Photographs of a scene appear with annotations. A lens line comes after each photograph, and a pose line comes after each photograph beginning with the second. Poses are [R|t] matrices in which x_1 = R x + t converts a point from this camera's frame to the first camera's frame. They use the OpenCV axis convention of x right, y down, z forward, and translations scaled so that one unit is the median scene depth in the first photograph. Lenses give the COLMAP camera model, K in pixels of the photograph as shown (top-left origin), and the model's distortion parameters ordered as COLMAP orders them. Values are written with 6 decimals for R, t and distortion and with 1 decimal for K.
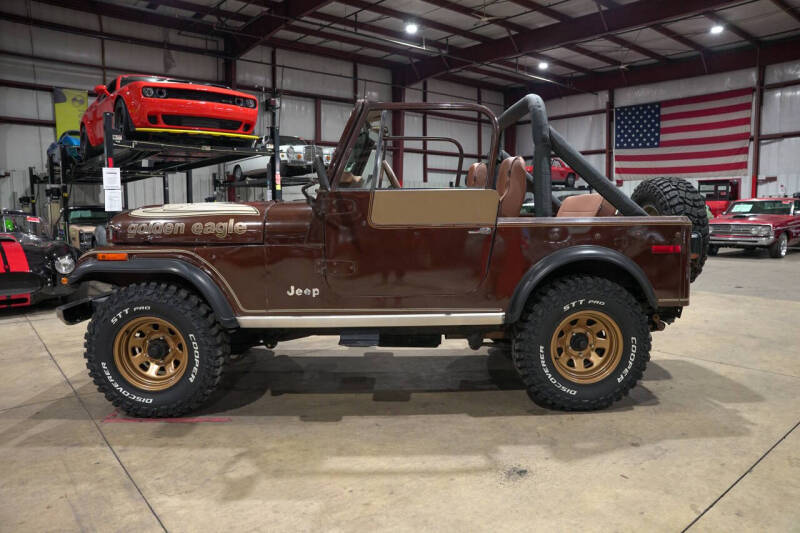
lens RADIAL K [[547.7, 0, 402.2], [0, 547.7, 265.7], [0, 0, 1]] dist [-0.140323, 0.109469]
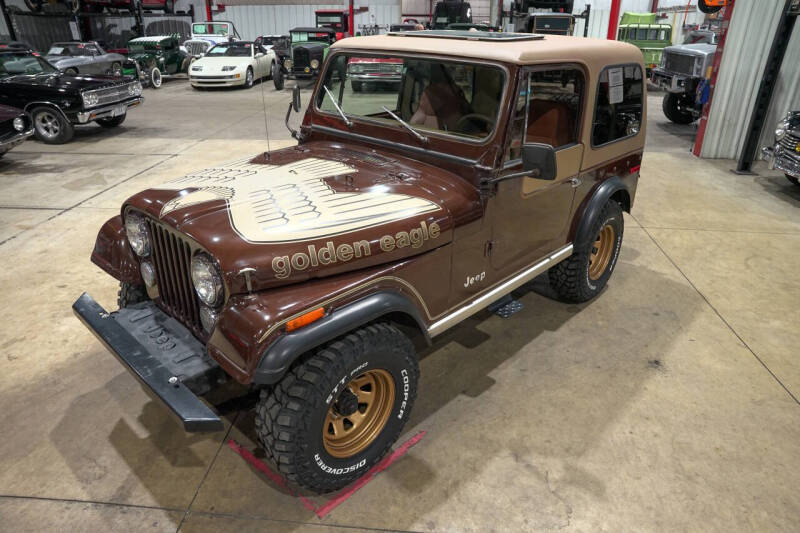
lens RADIAL K [[548.4, 0, 400.8], [0, 548.4, 268.8], [0, 0, 1]] dist [-0.143421, 0.120109]
pose [[0.702859, -0.286760, 0.650967, -0.428152], [0.054204, 0.934072, 0.352947, -0.149023], [-0.709261, -0.212787, 0.672064, 0.226873]]
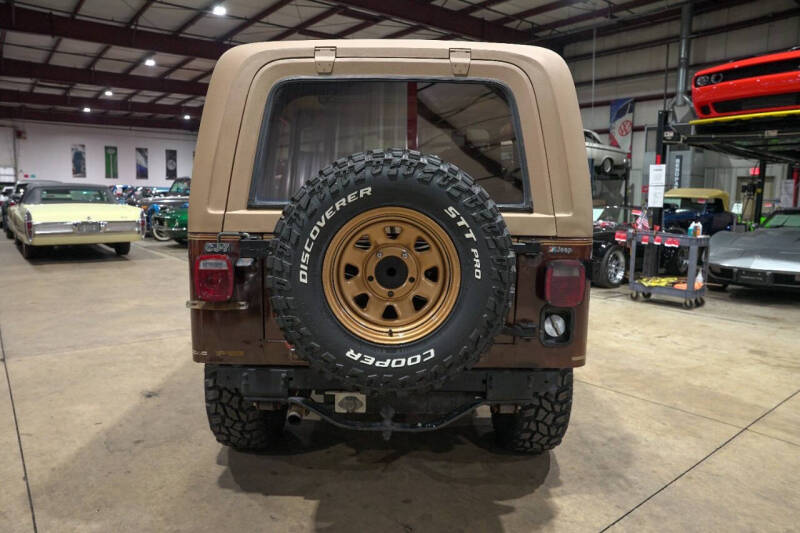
lens RADIAL K [[548.4, 0, 400.8], [0, 548.4, 268.8], [0, 0, 1]] dist [-0.143421, 0.120109]
pose [[-0.018426, 0.133933, -0.990819, 0.594363], [-0.118763, 0.983678, 0.135176, -0.078961], [0.992752, 0.120163, -0.002219, 0.624646]]
